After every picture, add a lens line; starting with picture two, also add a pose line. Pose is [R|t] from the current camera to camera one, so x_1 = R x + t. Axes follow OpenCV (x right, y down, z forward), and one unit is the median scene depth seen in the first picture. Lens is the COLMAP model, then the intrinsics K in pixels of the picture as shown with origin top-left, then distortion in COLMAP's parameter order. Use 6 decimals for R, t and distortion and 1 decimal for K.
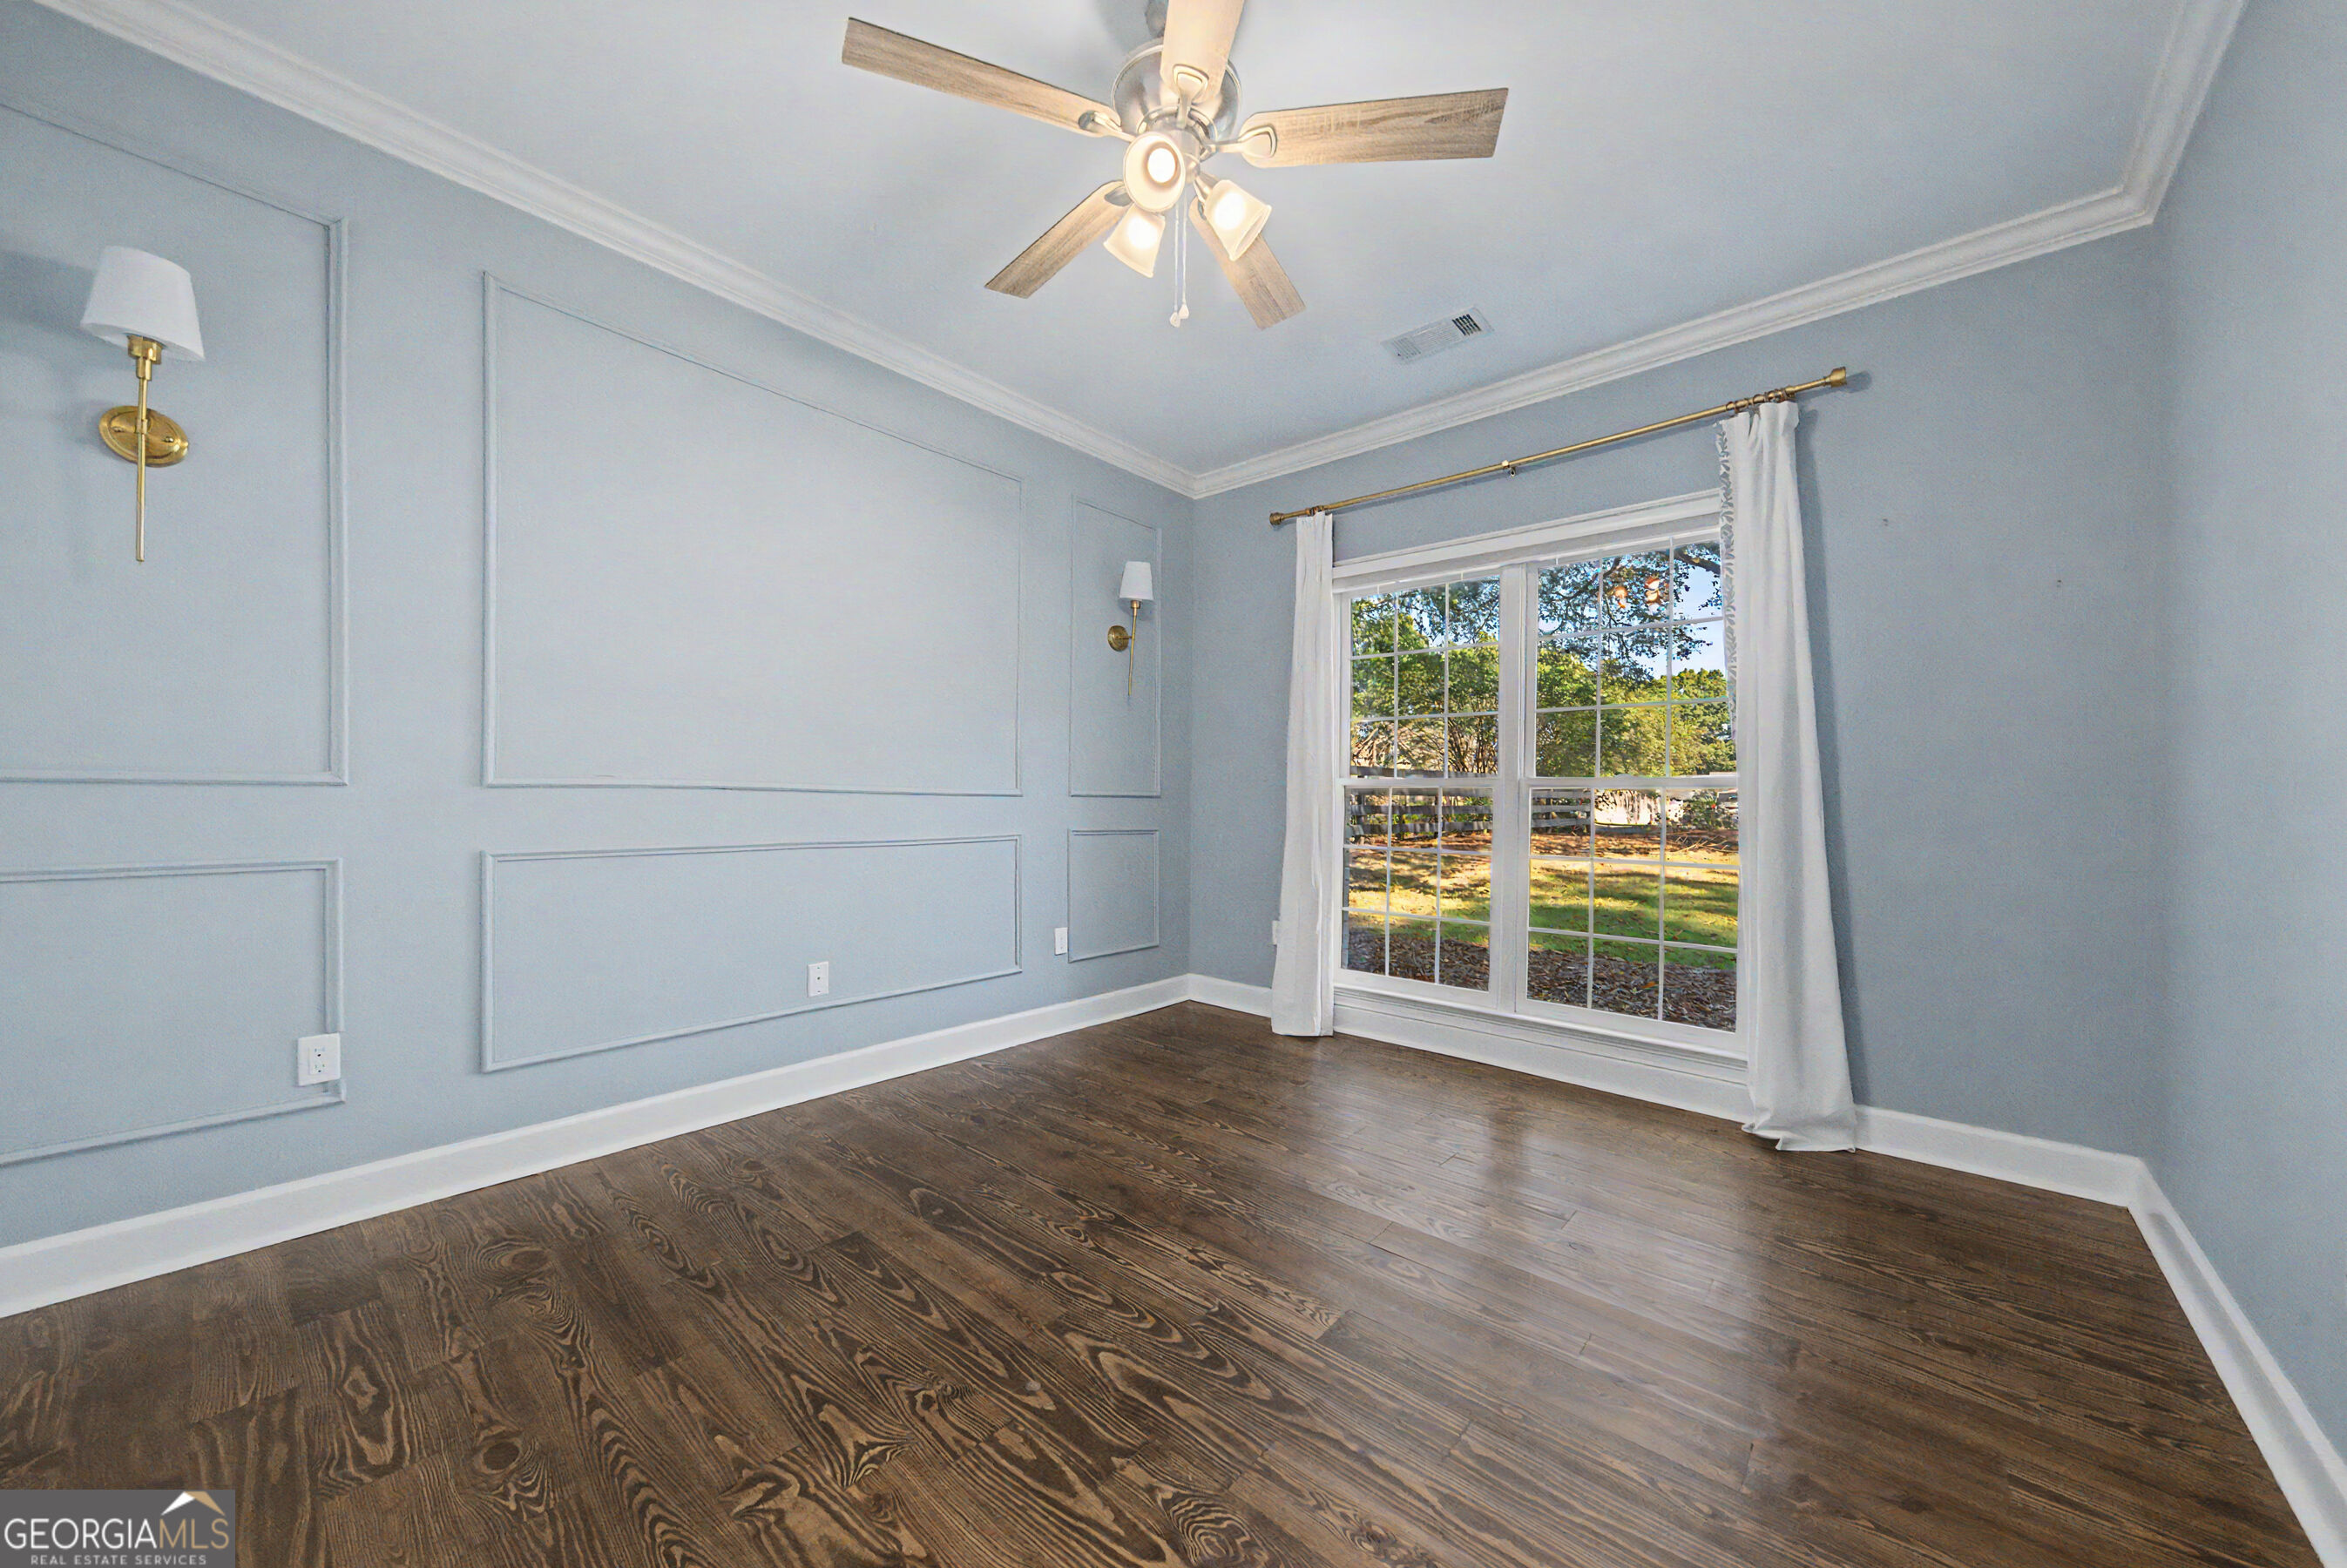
lens RADIAL K [[847.3, 0, 1180.8], [0, 847.3, 790.6], [0, 0, 1]] dist [-0.008639, 0.001847]
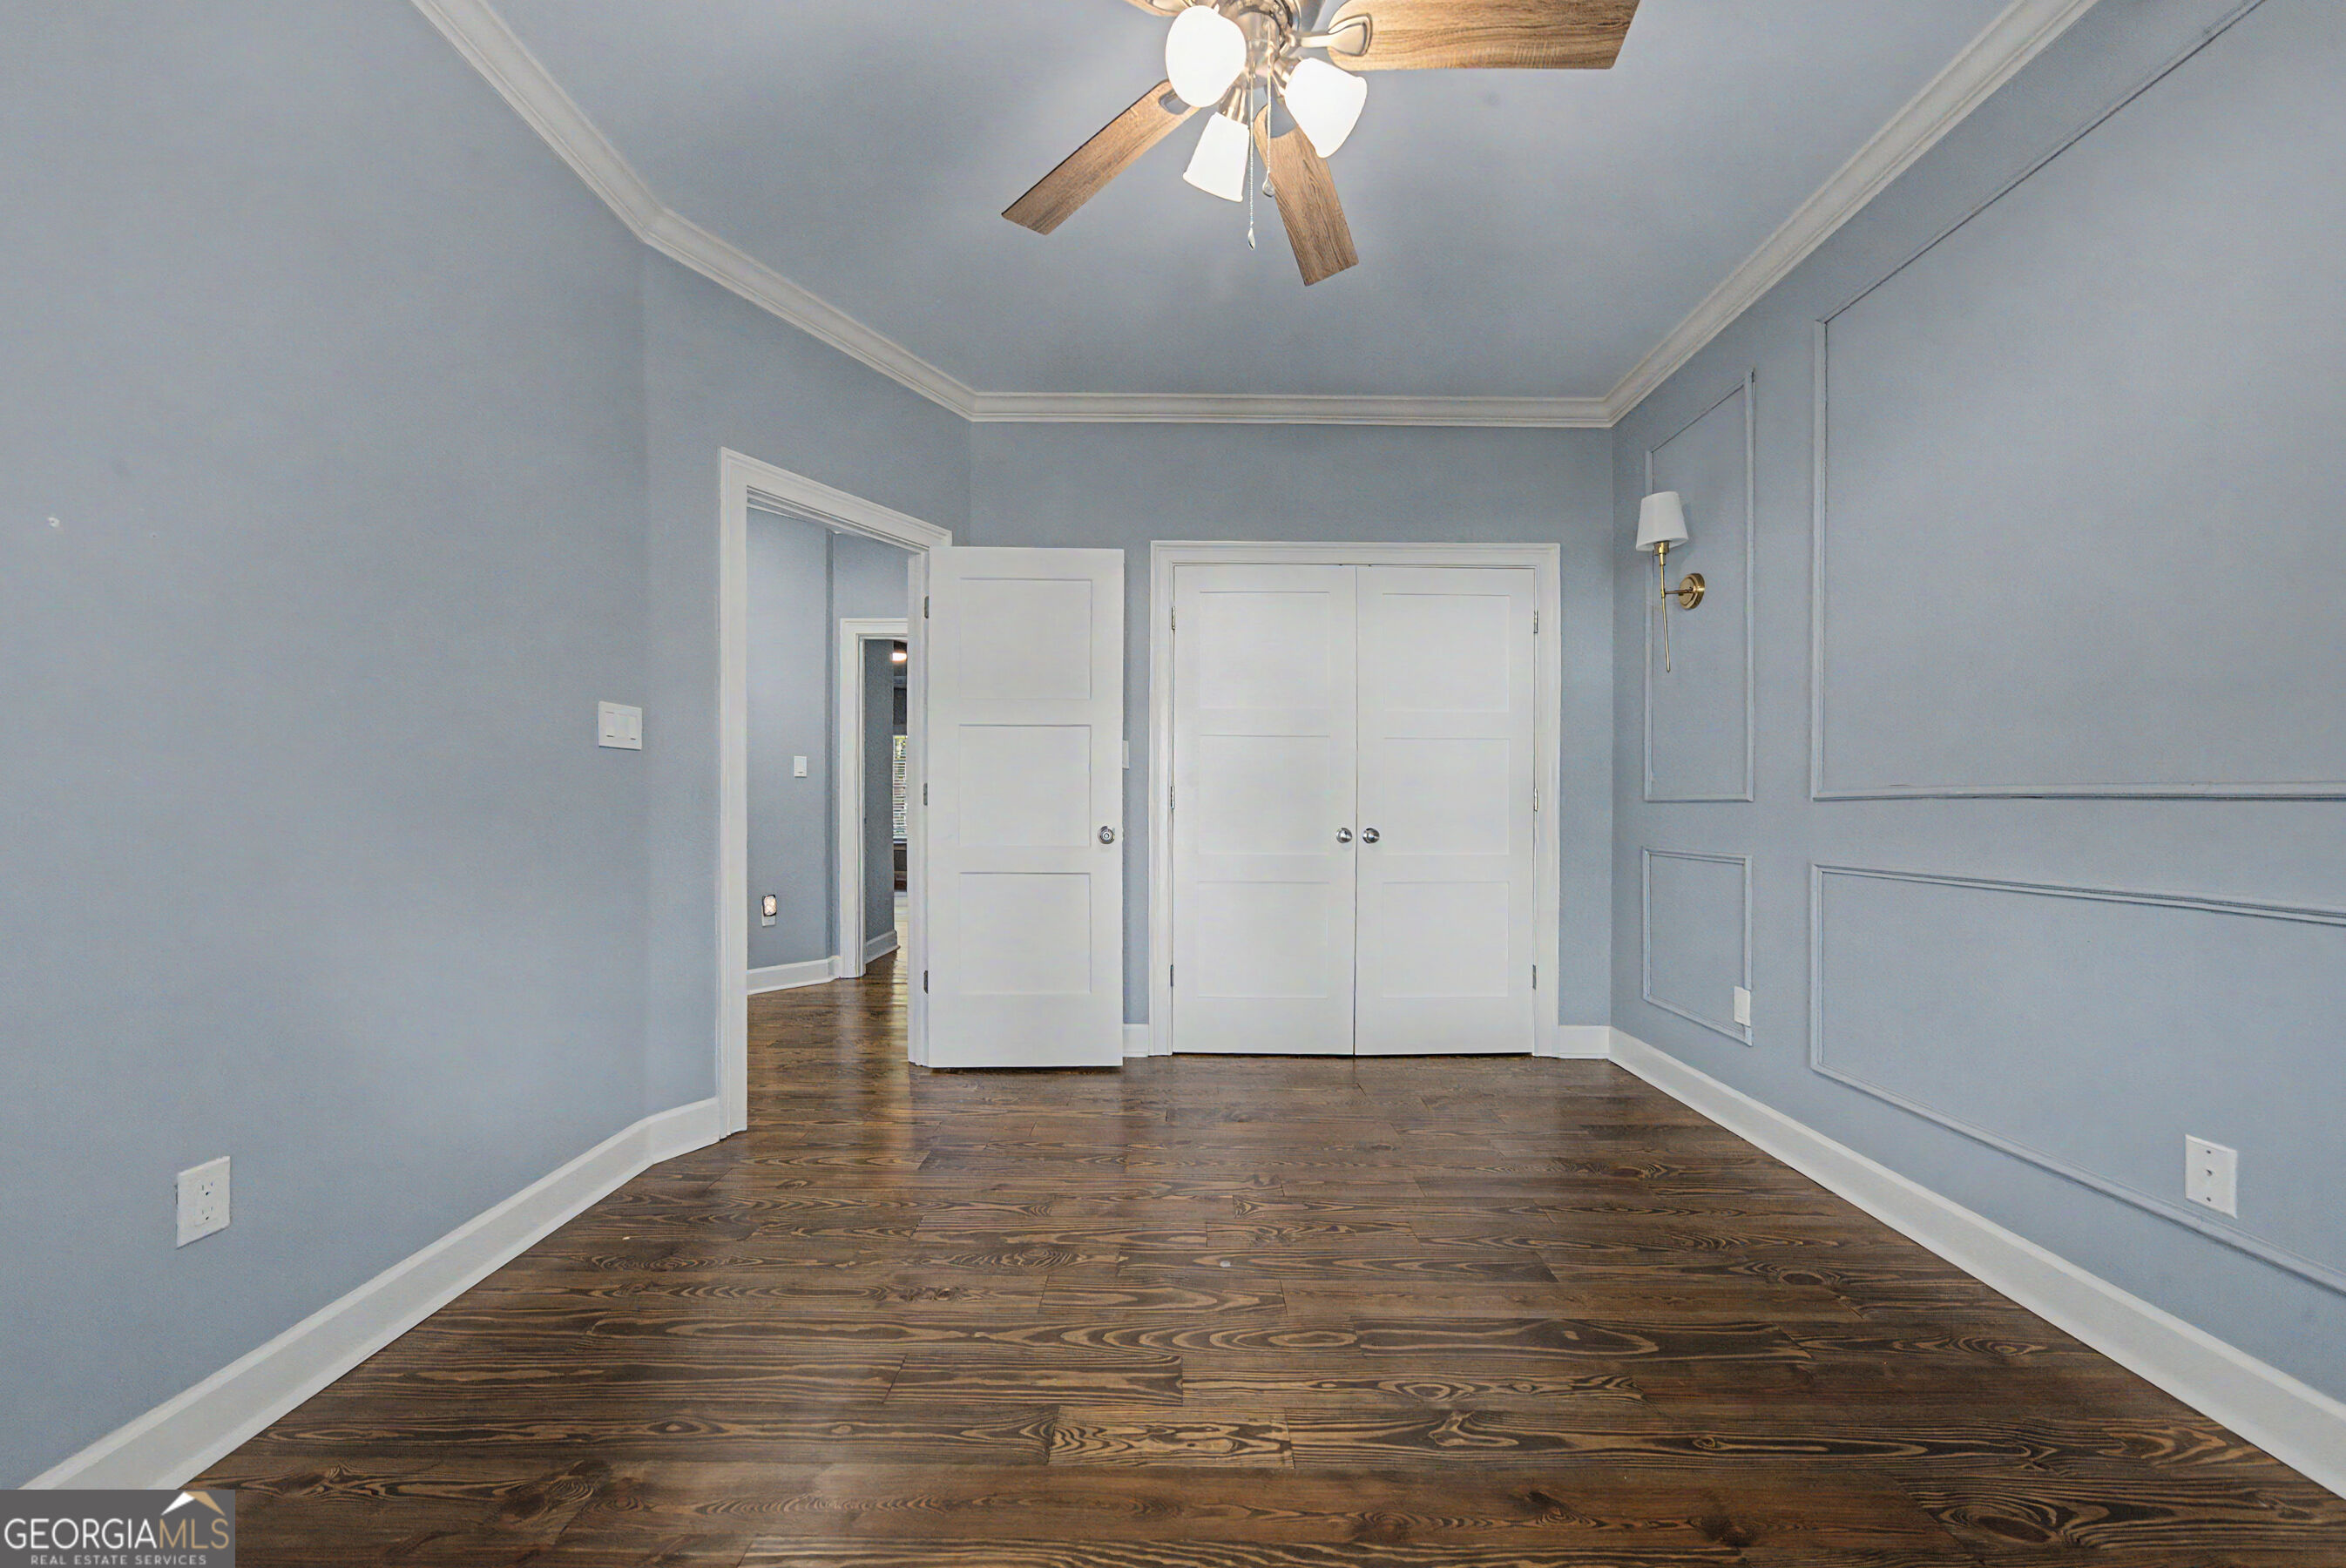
lens RADIAL K [[847.0, 0, 1176.3], [0, 847.0, 799.7], [0, 0, 1]] dist [-0.008639, 0.001847]
pose [[-0.768756, -0.010683, -0.639453, 0.598020], [-0.006213, 0.999938, -0.009237, 0.013106], [0.639512, -0.003129, -0.768775, 1.638752]]
